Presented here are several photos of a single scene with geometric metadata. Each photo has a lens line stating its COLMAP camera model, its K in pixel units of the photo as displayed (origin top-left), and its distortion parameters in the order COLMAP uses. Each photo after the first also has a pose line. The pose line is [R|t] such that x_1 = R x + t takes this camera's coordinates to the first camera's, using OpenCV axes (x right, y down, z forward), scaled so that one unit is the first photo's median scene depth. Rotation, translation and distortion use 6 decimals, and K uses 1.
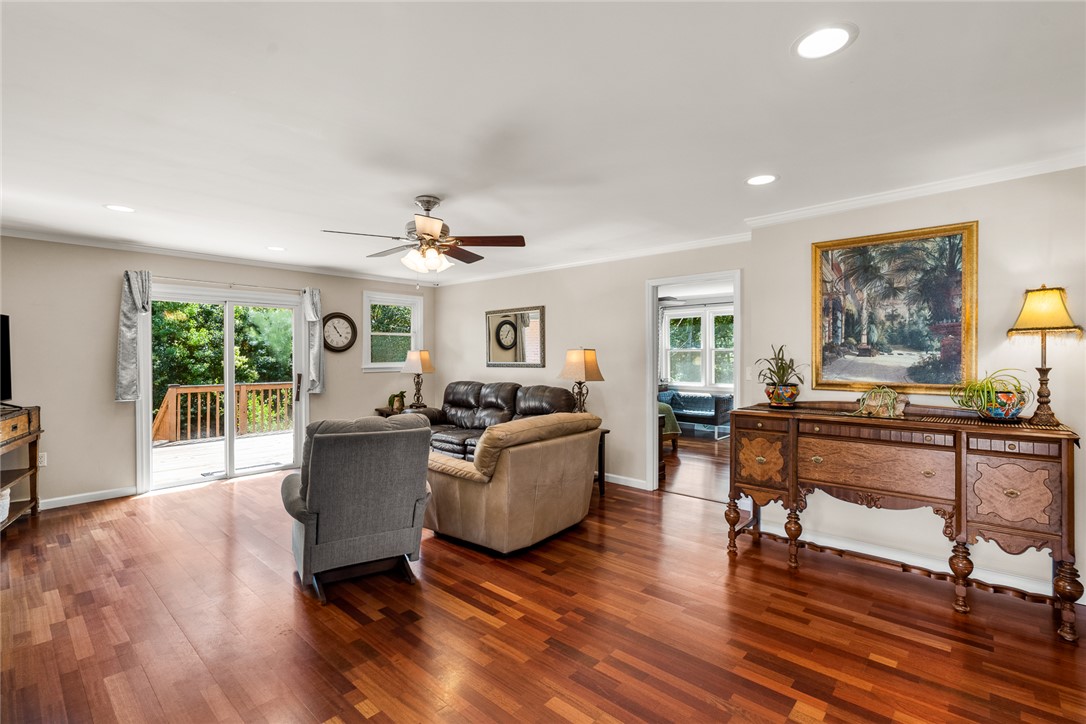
lens RADIAL K [[500.8, 0, 550.1], [0, 500.8, 362.2], [0, 0, 1]] dist [-0.005406, 0.000295]
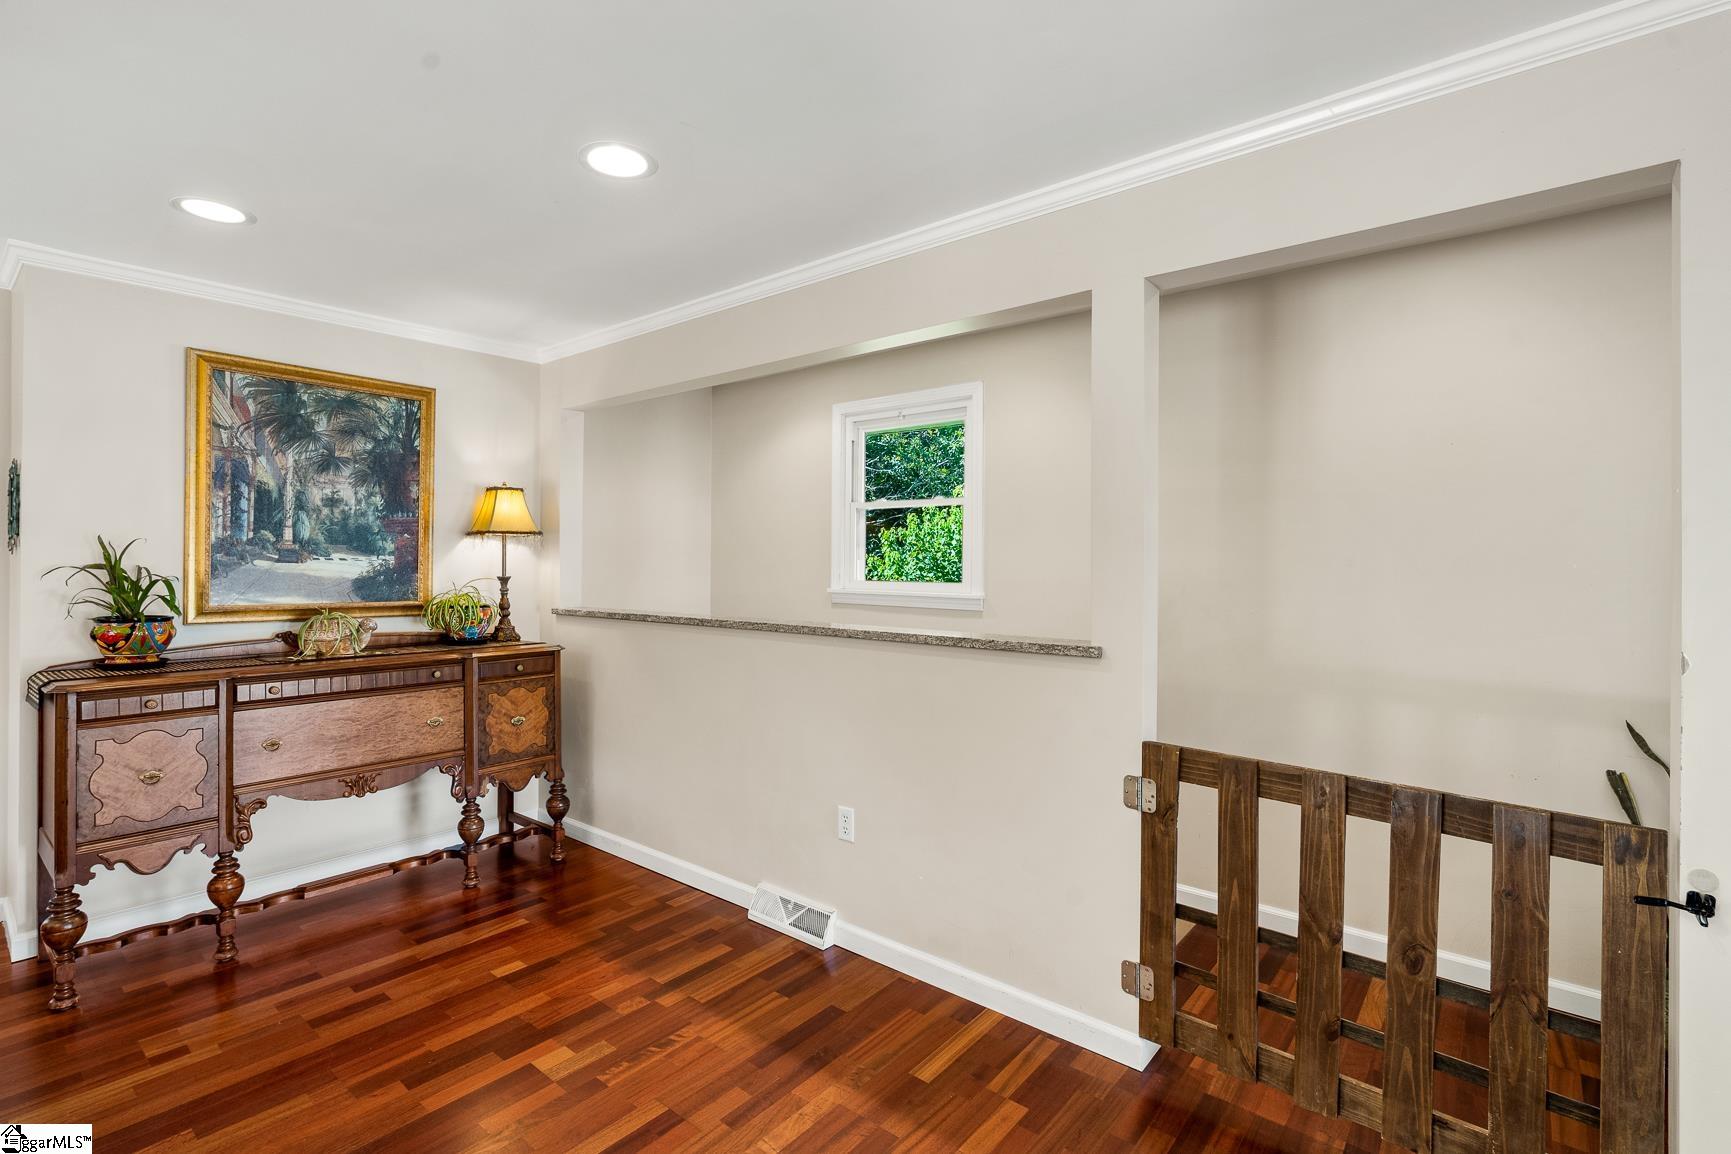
lens RADIAL K [[798.3, 0, 866.3], [0, 798.3, 565.0], [0, 0, 1]] dist [-0.005406, 0.000295]
pose [[-0.052569, 0.002084, 0.998615, -0.388120], [0.008011, 0.999967, -0.001665, -0.001228], [-0.998585, 0.007913, -0.052584, 0.365748]]
